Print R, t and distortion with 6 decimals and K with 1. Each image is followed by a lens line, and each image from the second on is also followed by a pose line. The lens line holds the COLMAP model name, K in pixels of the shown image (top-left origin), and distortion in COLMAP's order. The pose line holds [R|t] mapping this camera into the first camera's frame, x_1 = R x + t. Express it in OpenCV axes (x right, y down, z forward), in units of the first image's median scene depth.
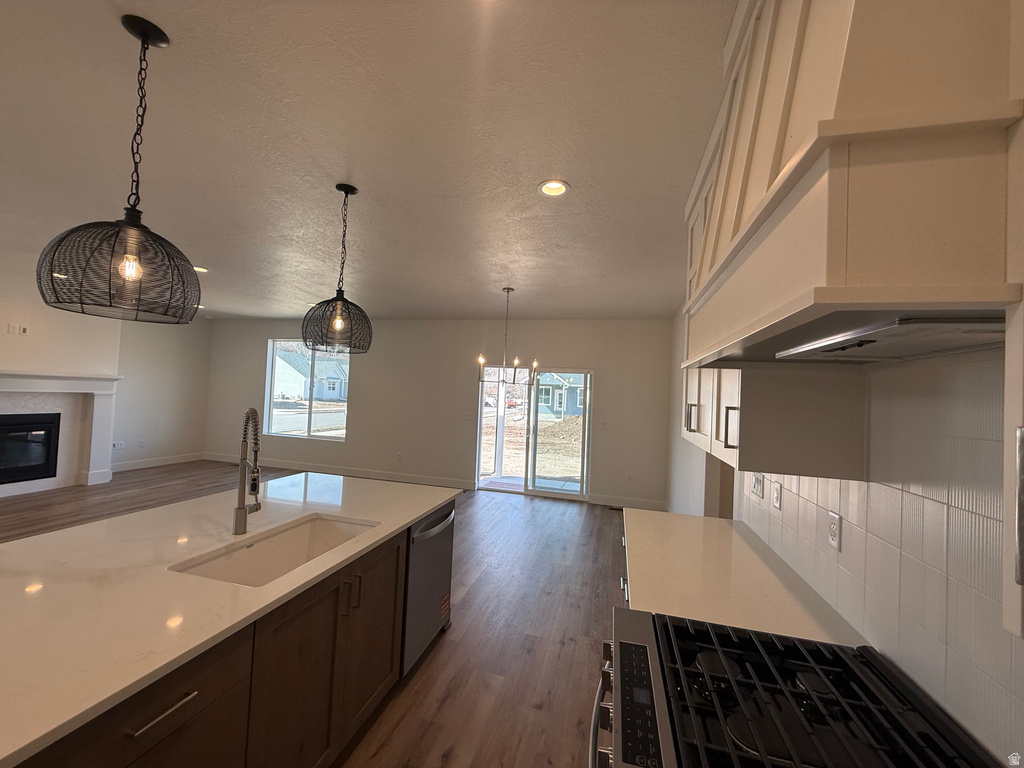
lens RADIAL K [[408.7, 0, 516.1], [0, 408.7, 381.1], [0, 0, 1]] dist [-0.000889, 0.000266]
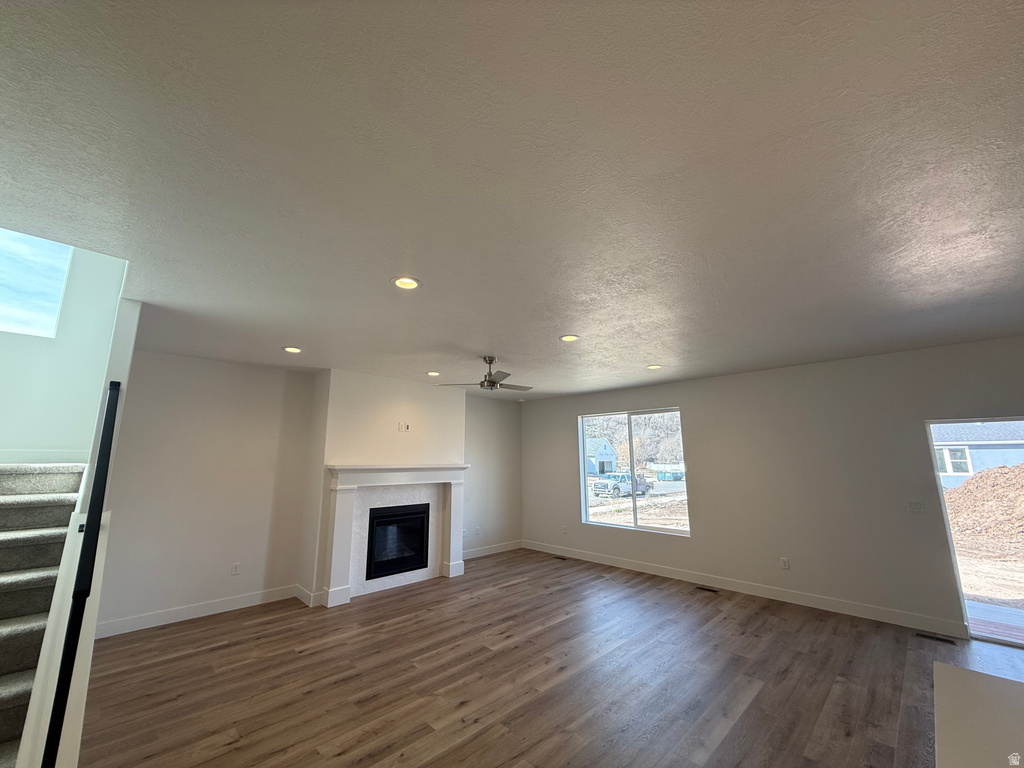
lens RADIAL K [[408.7, 0, 508.2], [0, 408.7, 377.5], [0, 0, 1]] dist [-0.000889, 0.000266]
pose [[0.861827, -0.147134, -0.485393, -0.363085], [0.058513, 0.979452, -0.193003, -0.023267], [0.503816, 0.137933, 0.852727, 0.150497]]
